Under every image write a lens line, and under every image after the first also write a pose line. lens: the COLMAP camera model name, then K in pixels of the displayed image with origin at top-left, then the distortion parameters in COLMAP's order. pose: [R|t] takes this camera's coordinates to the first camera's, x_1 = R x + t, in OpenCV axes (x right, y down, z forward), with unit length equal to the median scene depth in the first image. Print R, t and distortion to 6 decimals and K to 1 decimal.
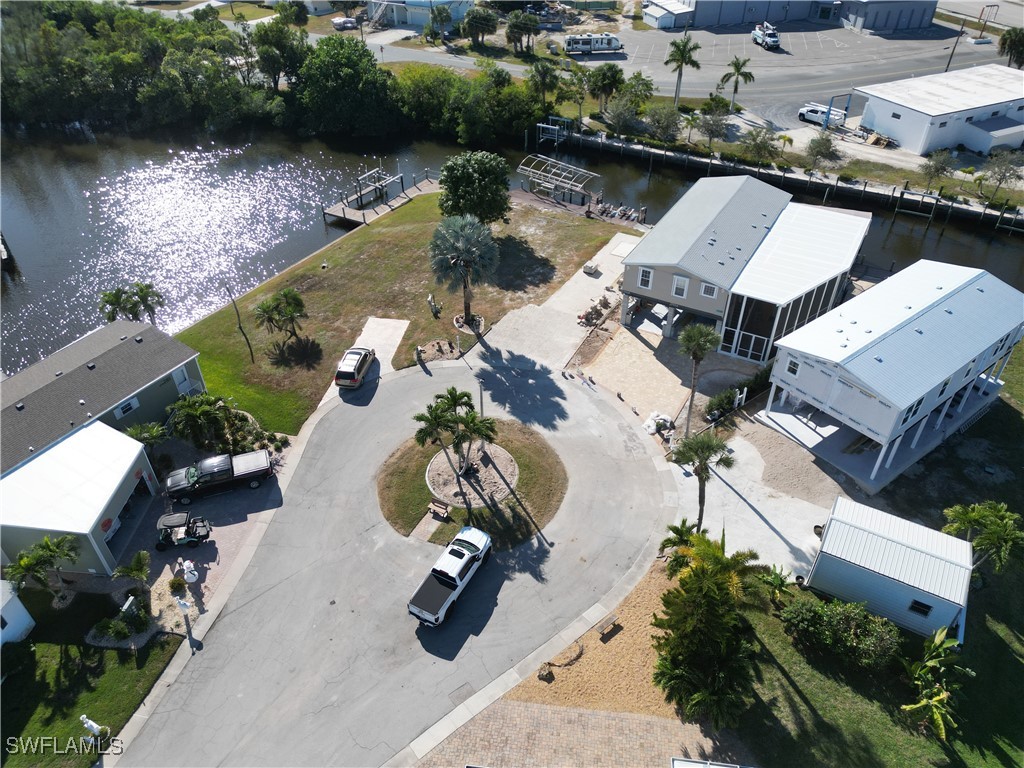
lens RADIAL K [[715.8, 0, 510.6], [0, 715.8, 381.3], [0, 0, 1]] dist [0.068778, -0.060908]
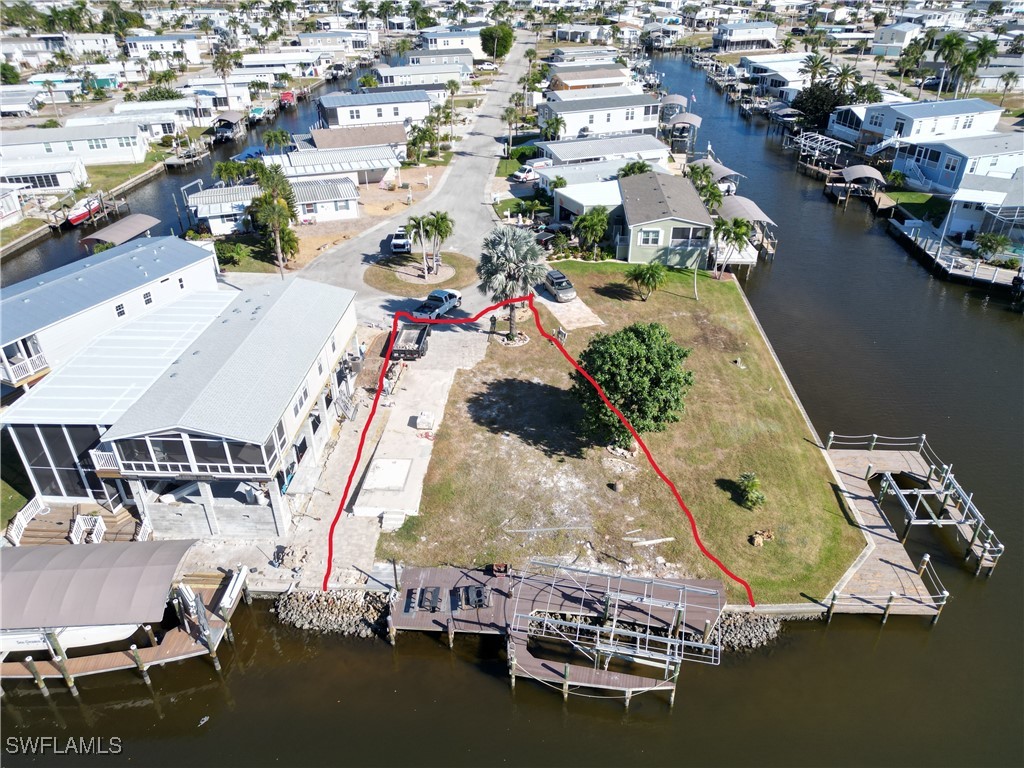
lens RADIAL K [[715.8, 0, 510.6], [0, 715.8, 381.3], [0, 0, 1]] dist [0.068778, -0.060908]
pose [[-0.894820, 0.235251, -0.379412, 0.234063], [-0.264515, 0.405240, 0.875107, -0.649377], [0.359622, 0.883424, -0.300389, 0.948187]]
